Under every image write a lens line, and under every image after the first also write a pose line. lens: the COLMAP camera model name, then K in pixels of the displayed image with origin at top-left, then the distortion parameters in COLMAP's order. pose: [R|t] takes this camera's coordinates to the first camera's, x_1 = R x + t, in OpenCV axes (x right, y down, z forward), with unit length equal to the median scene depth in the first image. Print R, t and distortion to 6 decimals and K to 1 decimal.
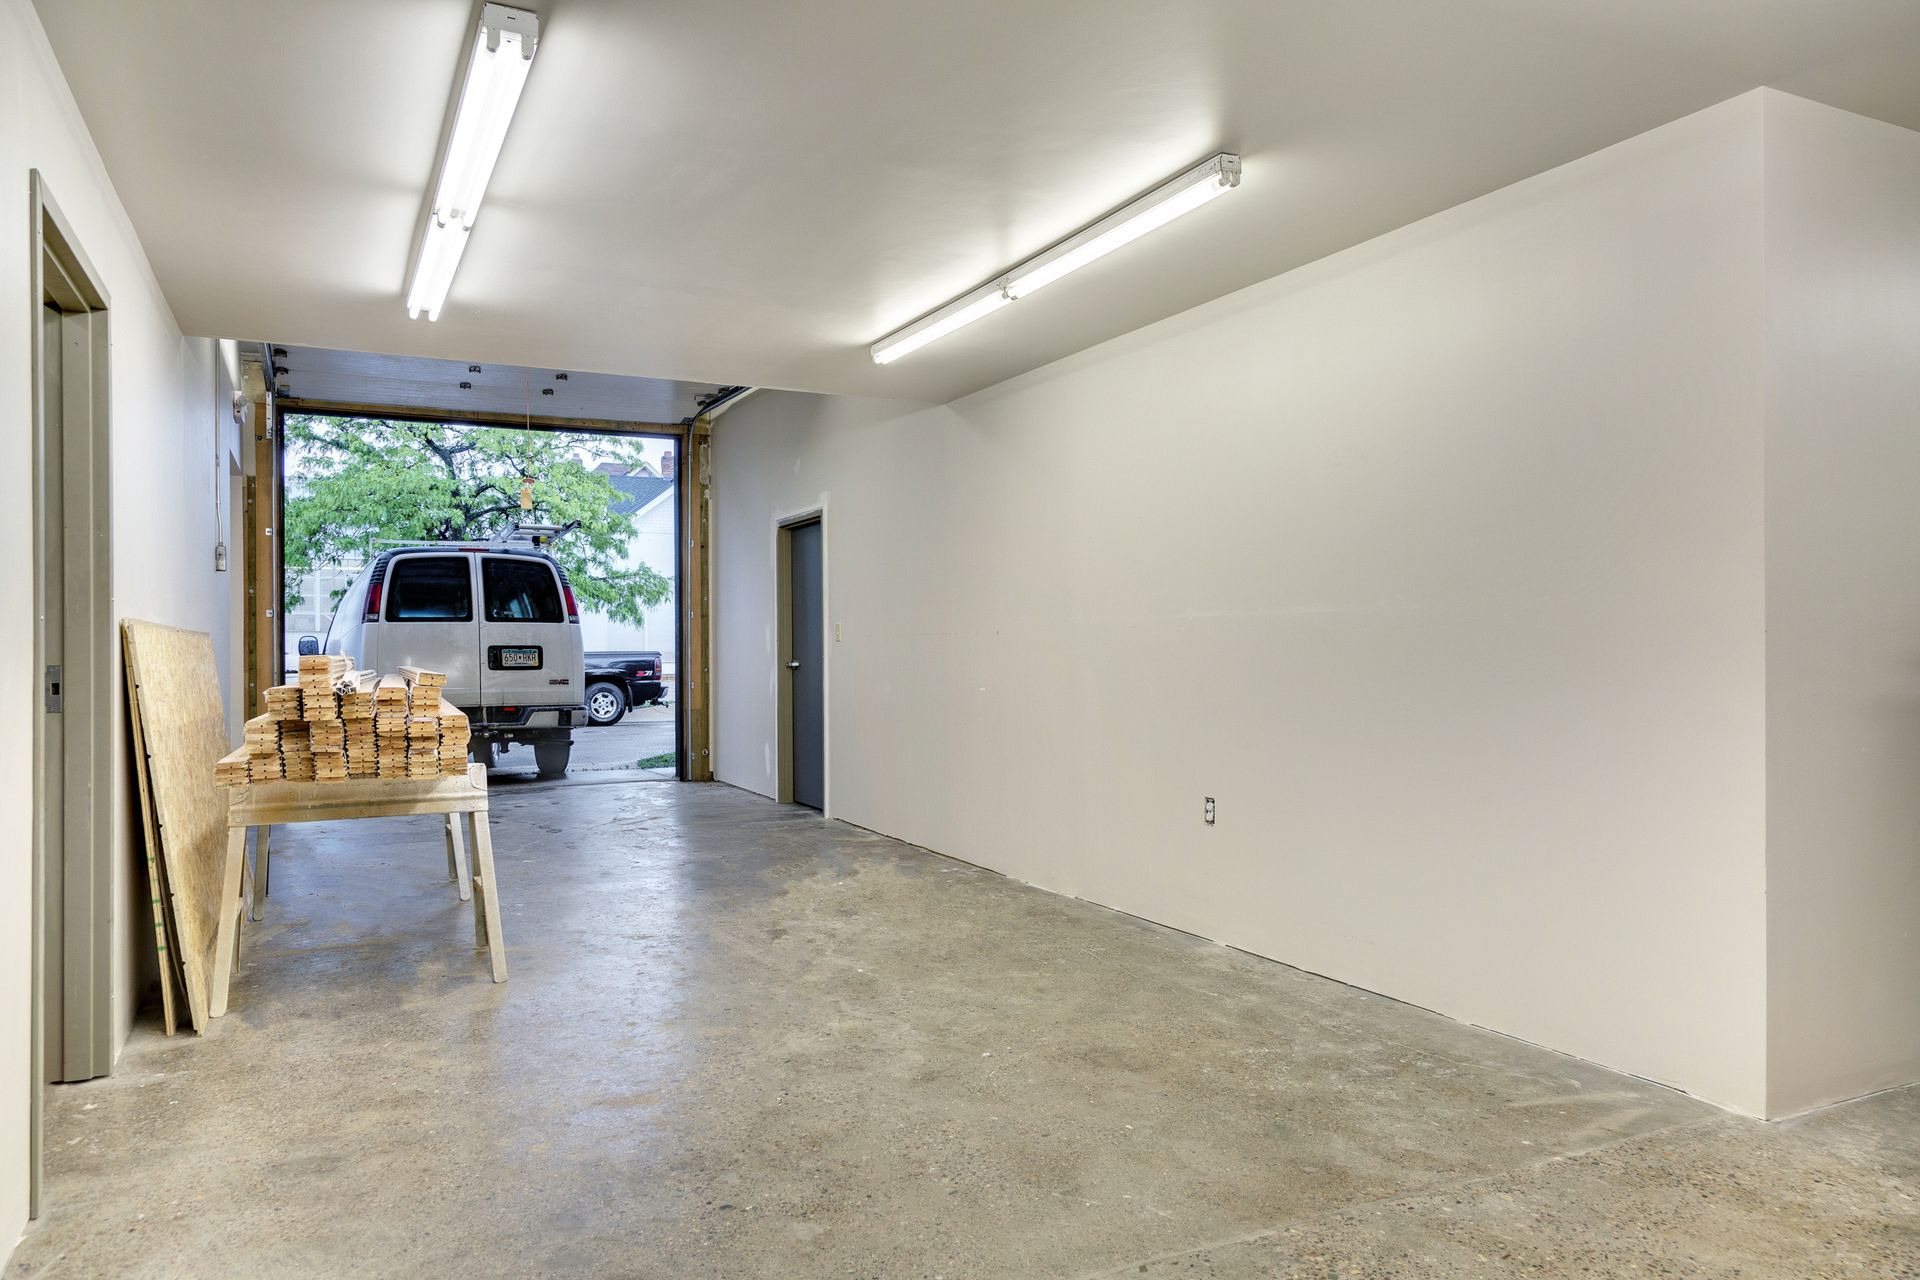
lens RADIAL K [[1294.2, 0, 960.0], [0, 1294.2, 640.0], [0, 0, 1]] dist [0.007968, -0.000361]
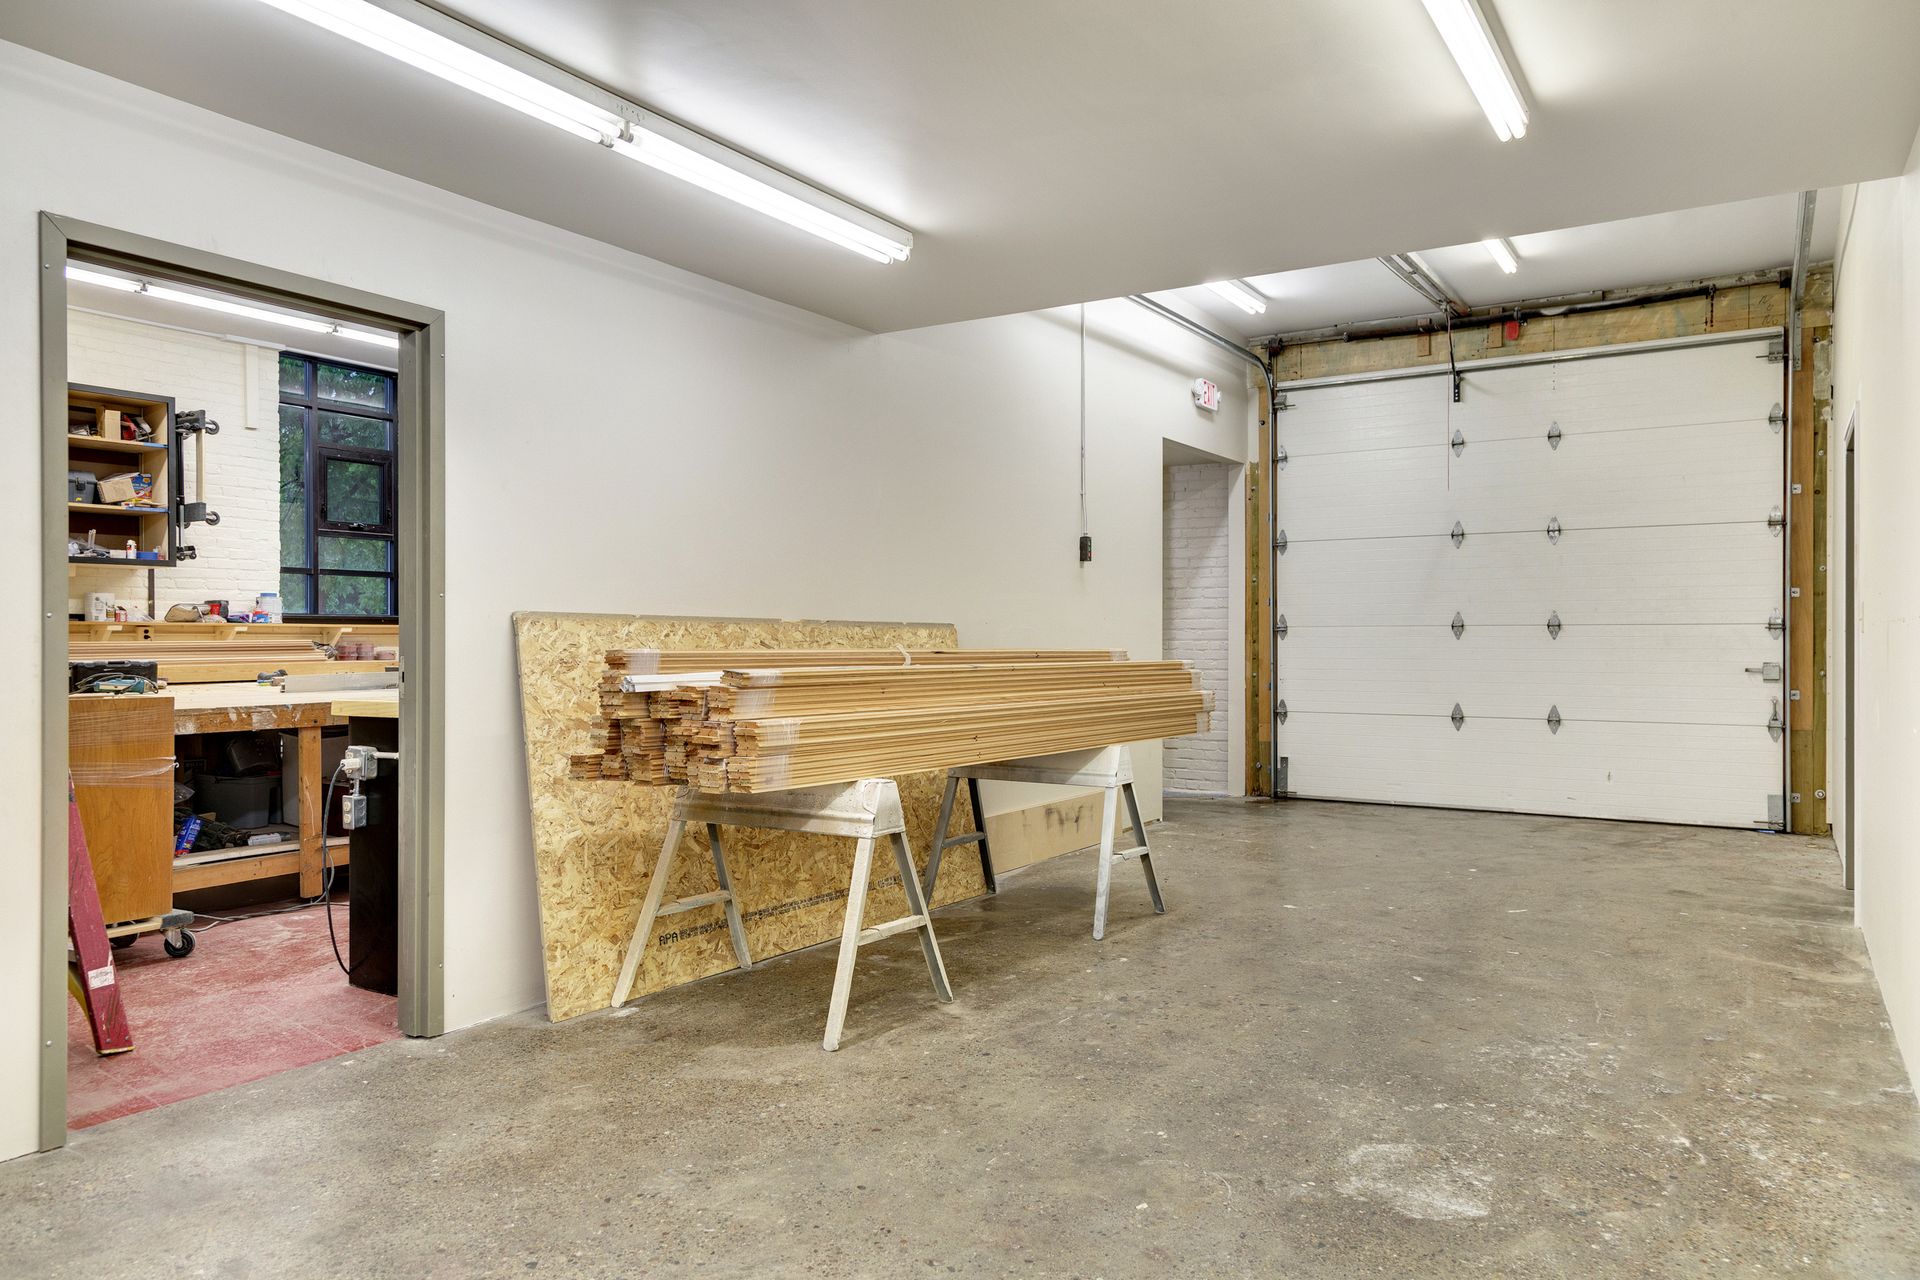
lens RADIAL K [[1294.2, 0, 960.0], [0, 1294.2, 640.0], [0, 0, 1]] dist [0.007968, -0.000361]
pose [[0.519190, 0.007187, -0.854629, 0.410473], [0.001680, 0.999954, 0.009429, -0.002735], [0.854657, -0.006331, 0.519154, 0.691395]]
